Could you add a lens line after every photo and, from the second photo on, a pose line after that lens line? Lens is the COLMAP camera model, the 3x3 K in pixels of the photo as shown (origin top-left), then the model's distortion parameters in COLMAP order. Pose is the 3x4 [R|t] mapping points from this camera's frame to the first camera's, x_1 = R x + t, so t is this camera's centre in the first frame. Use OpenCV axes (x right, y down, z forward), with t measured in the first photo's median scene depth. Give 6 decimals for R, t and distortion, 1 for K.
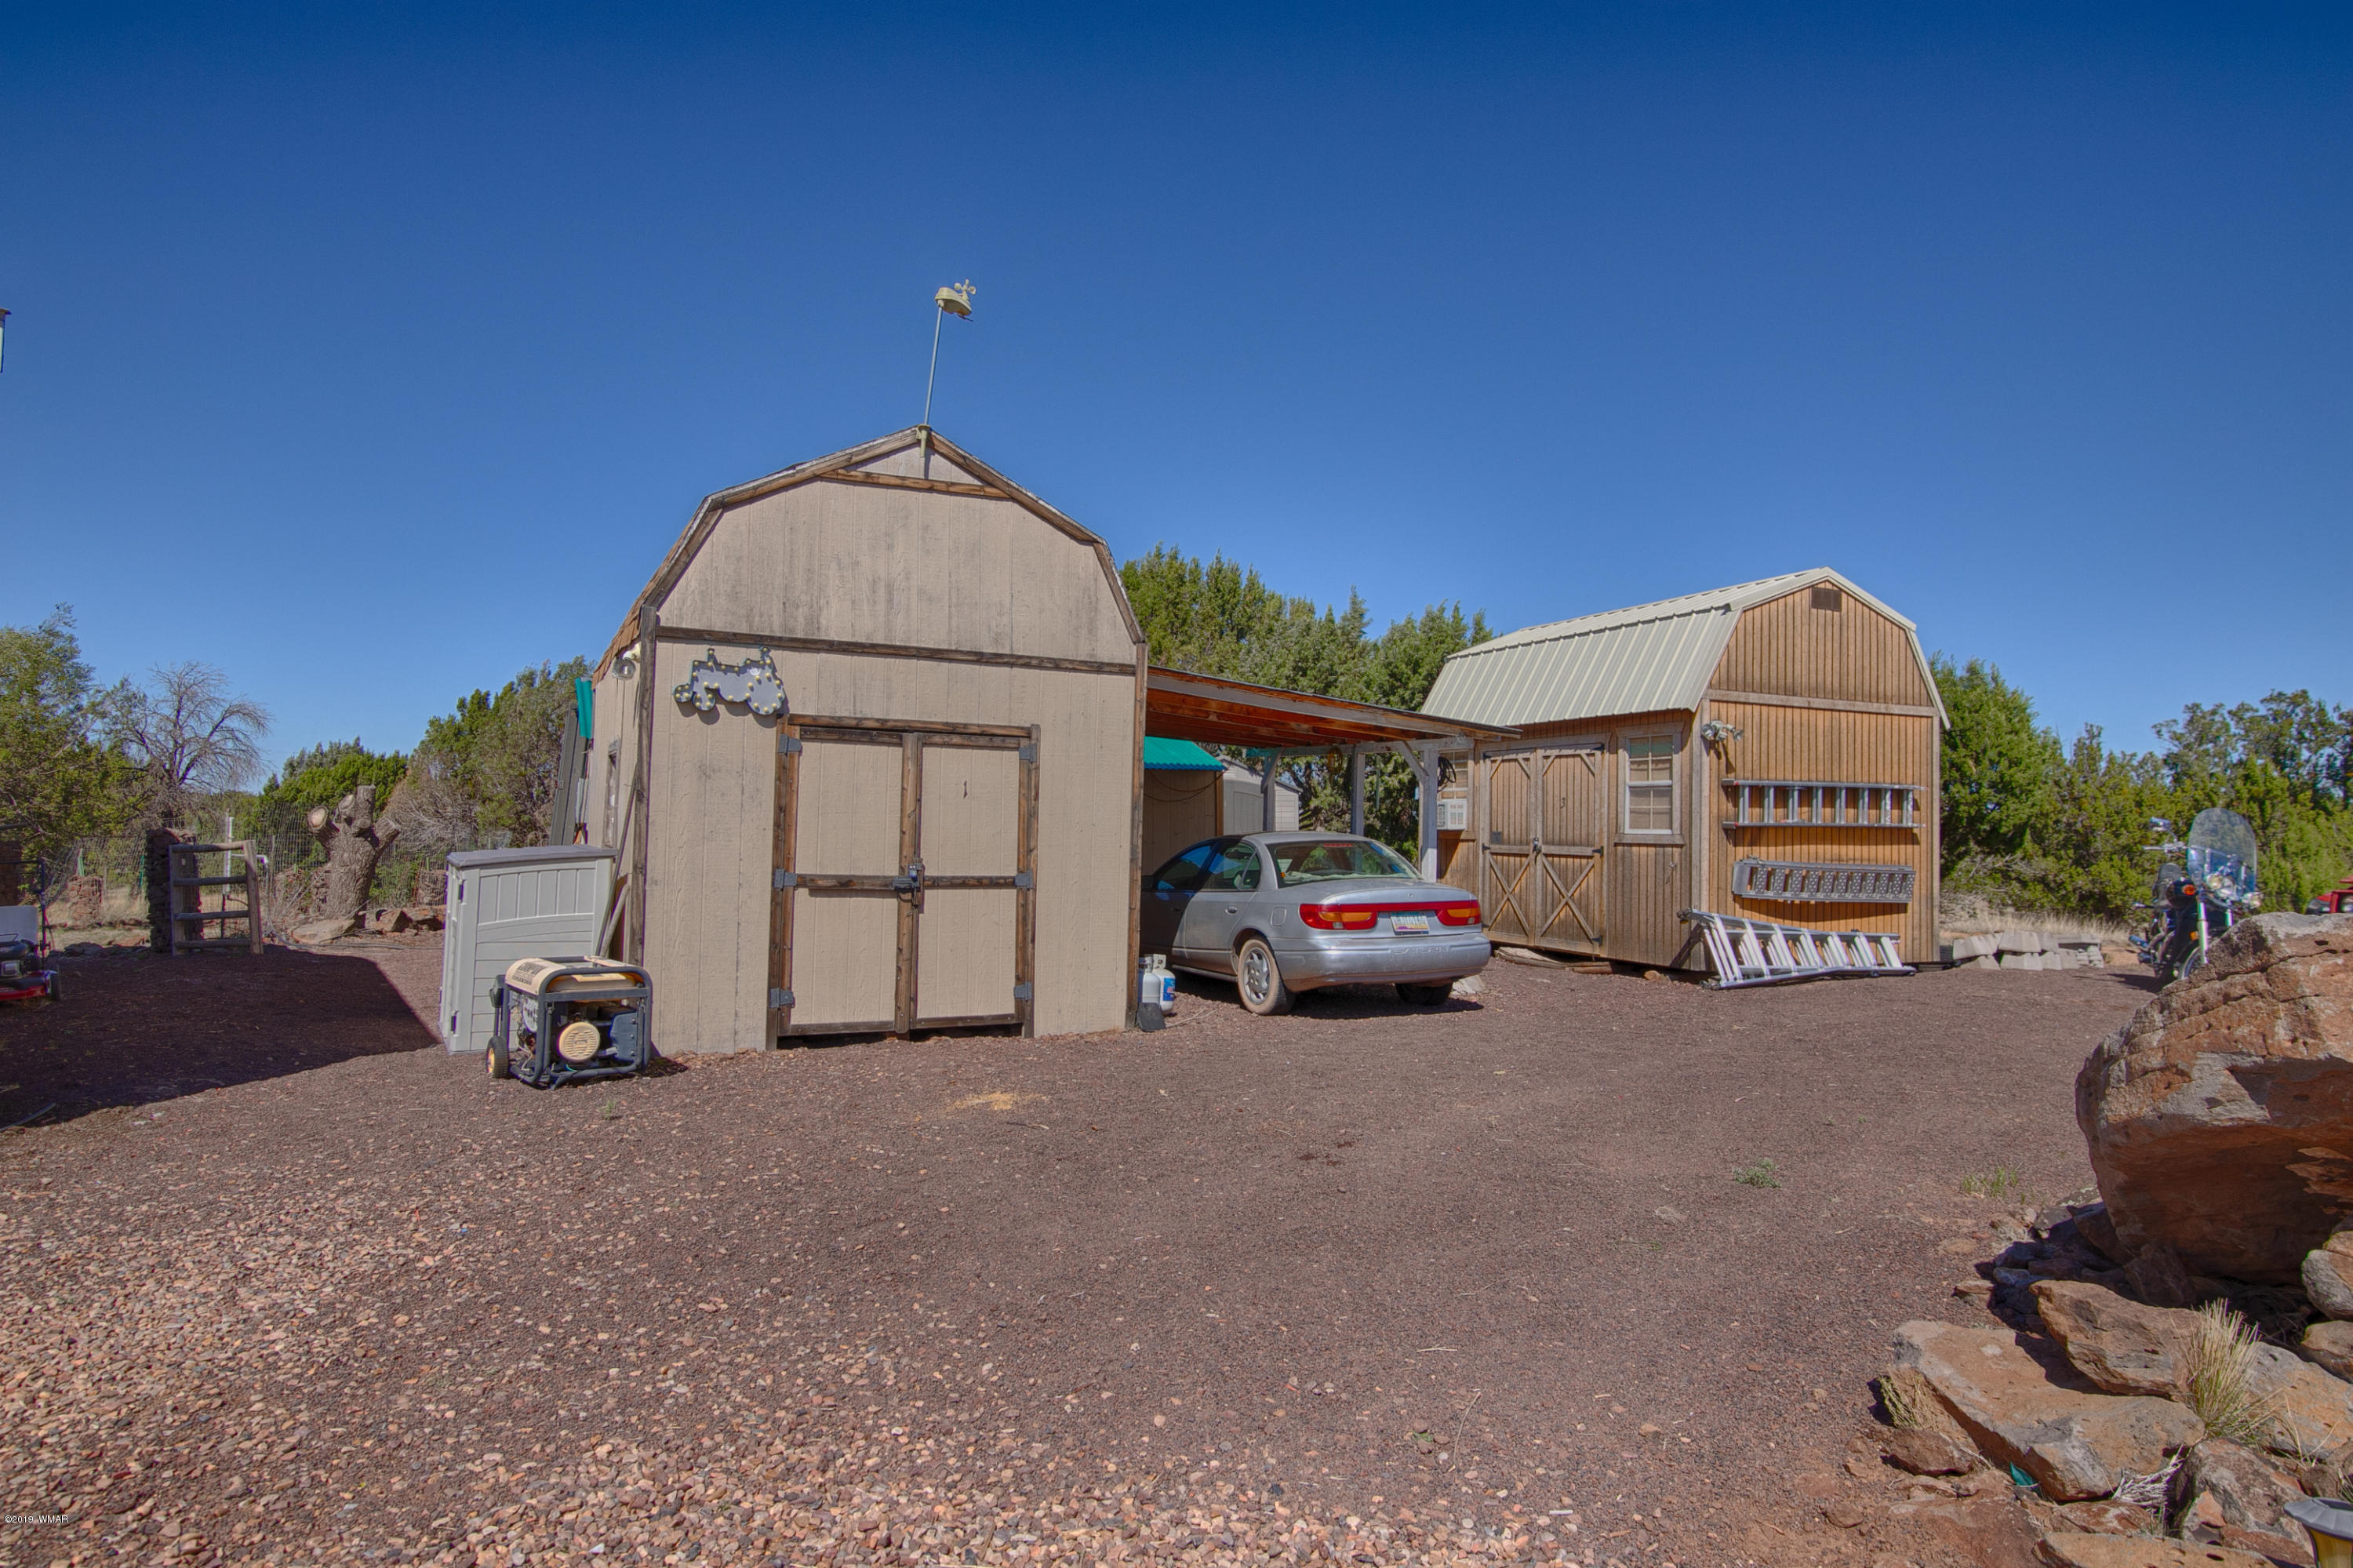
lens RADIAL K [[1291.6, 0, 1177.3], [0, 1291.6, 787.3], [0, 0, 1]] dist [-0.000998, -0.000445]
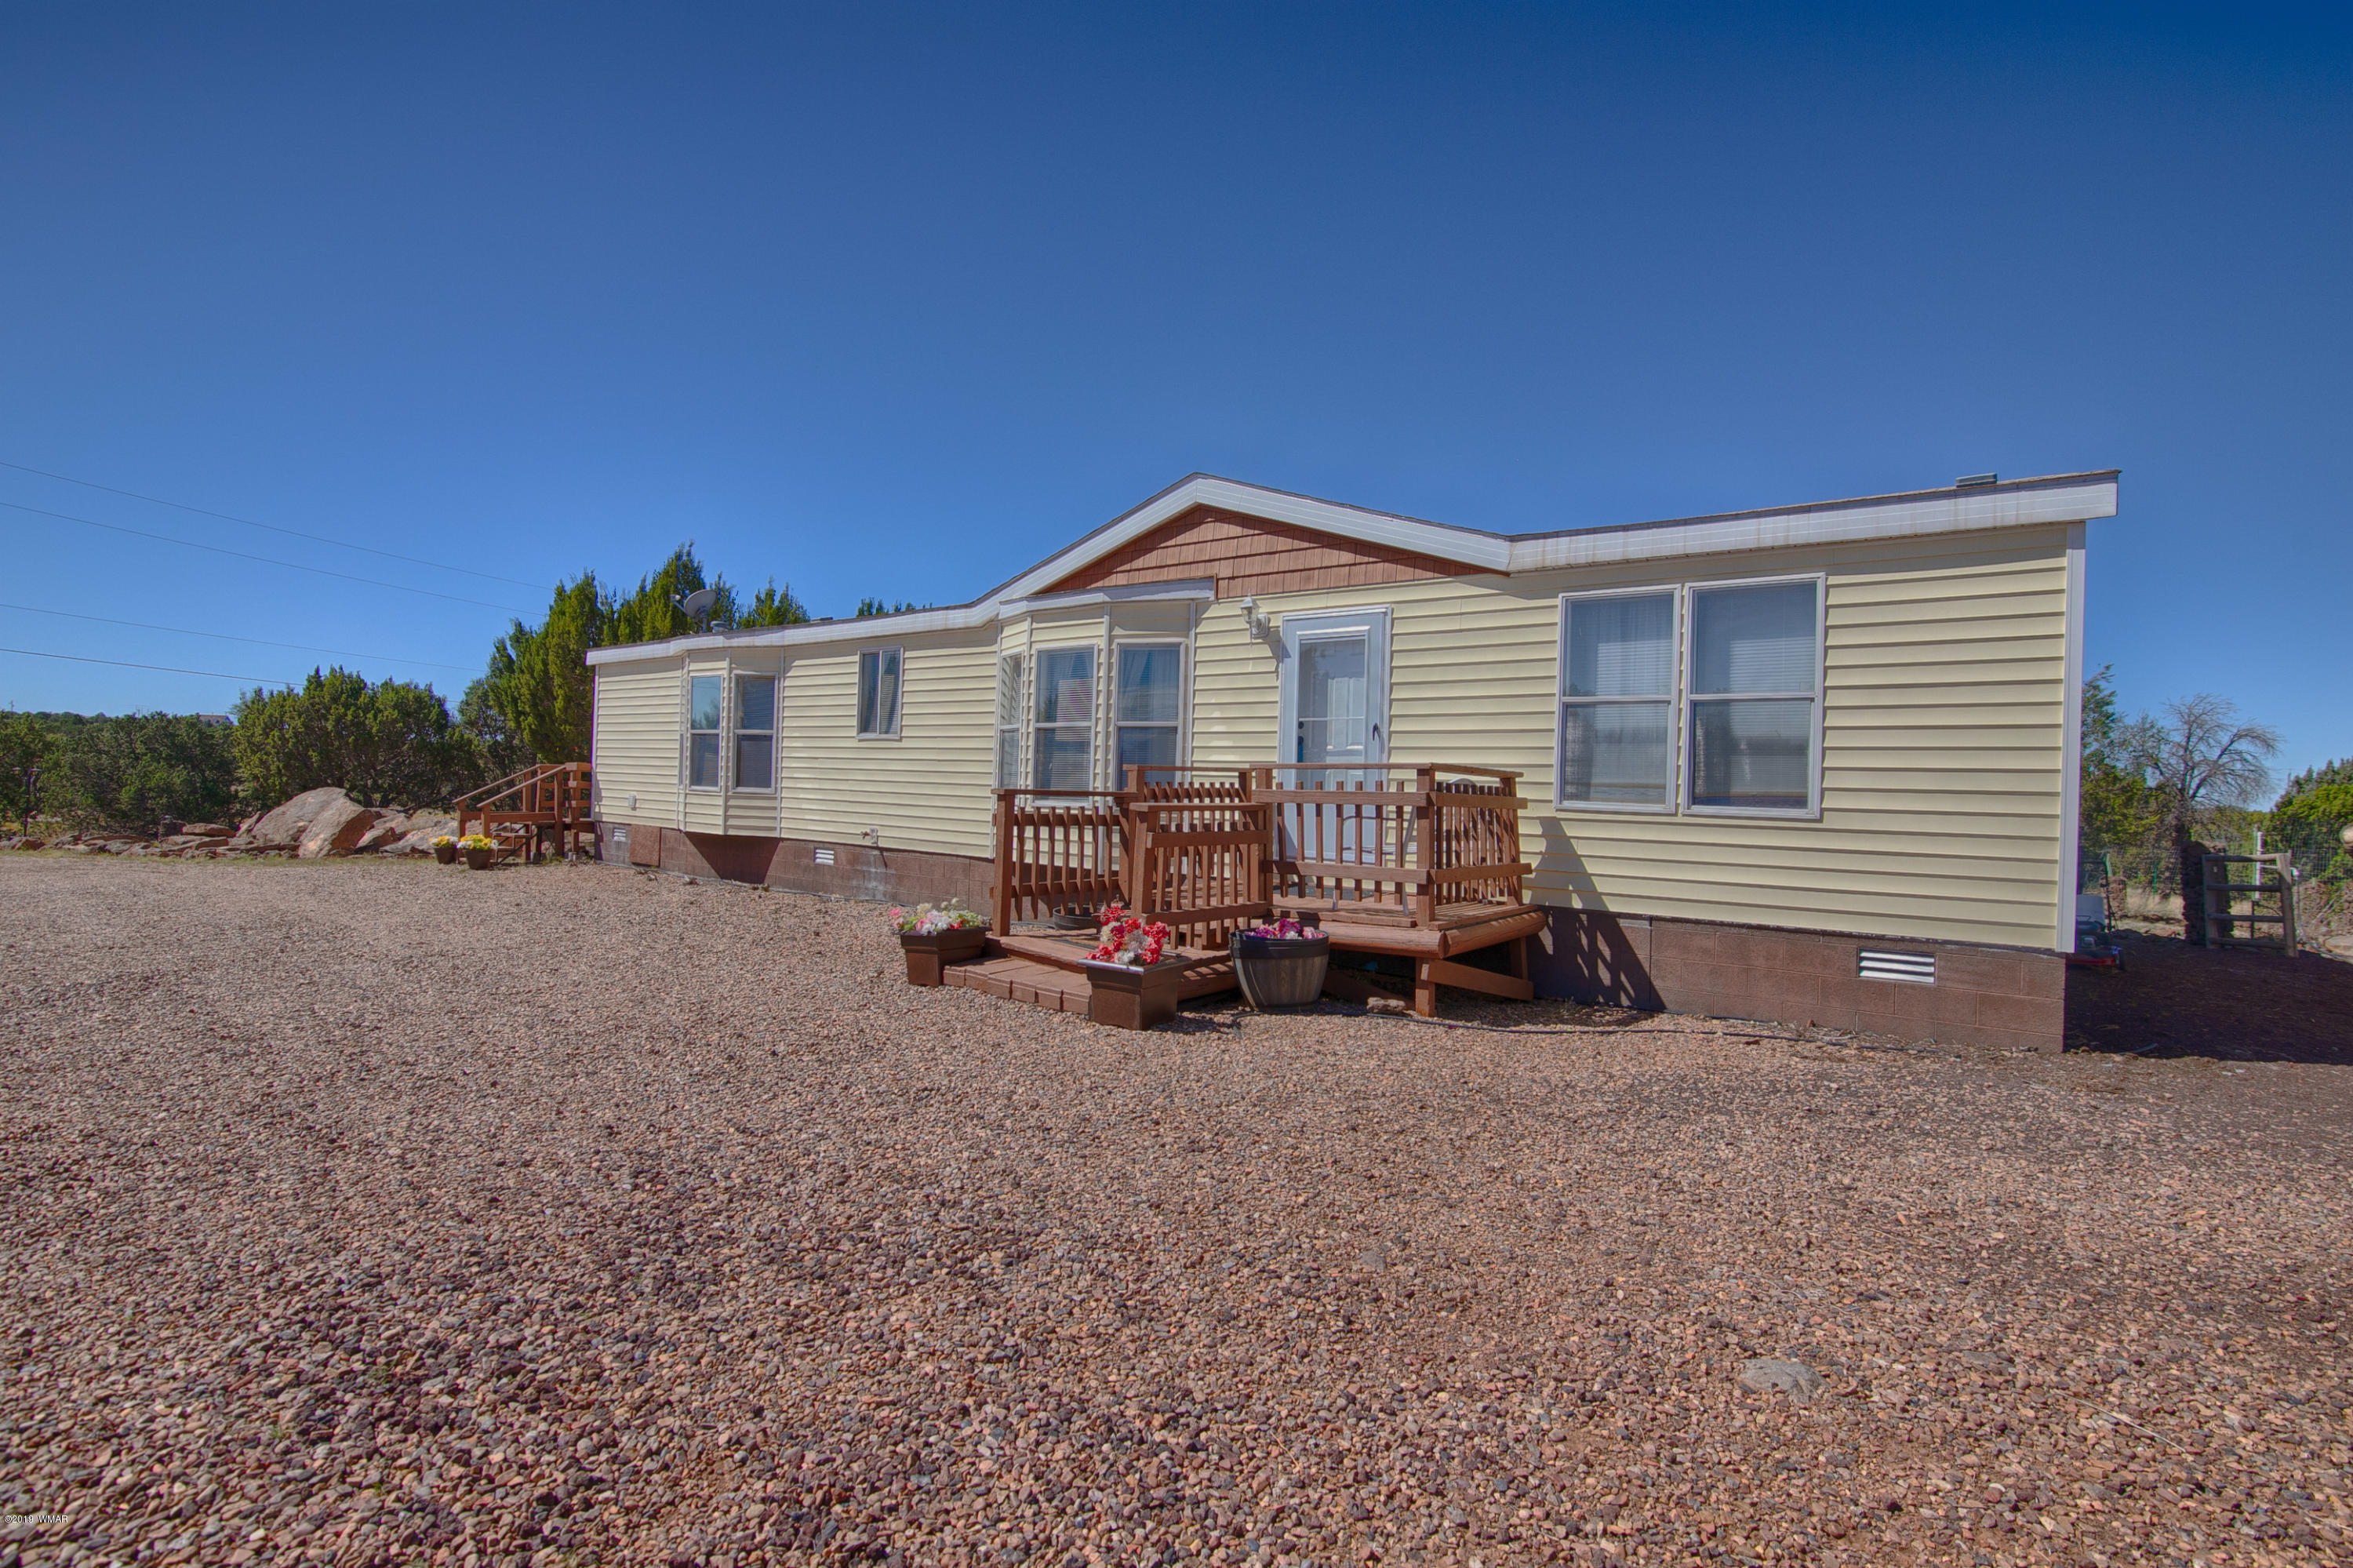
lens RADIAL K [[1104.8, 0, 1177.7], [0, 1104.8, 787.5], [0, 0, 1]] dist [-0.002830, -0.000586]
pose [[0.185477, -0.014747, -0.982538, 0.034611], [0.001387, 0.999890, -0.014746, -0.002893], [0.982648, 0.001372, 0.185477, -0.103330]]
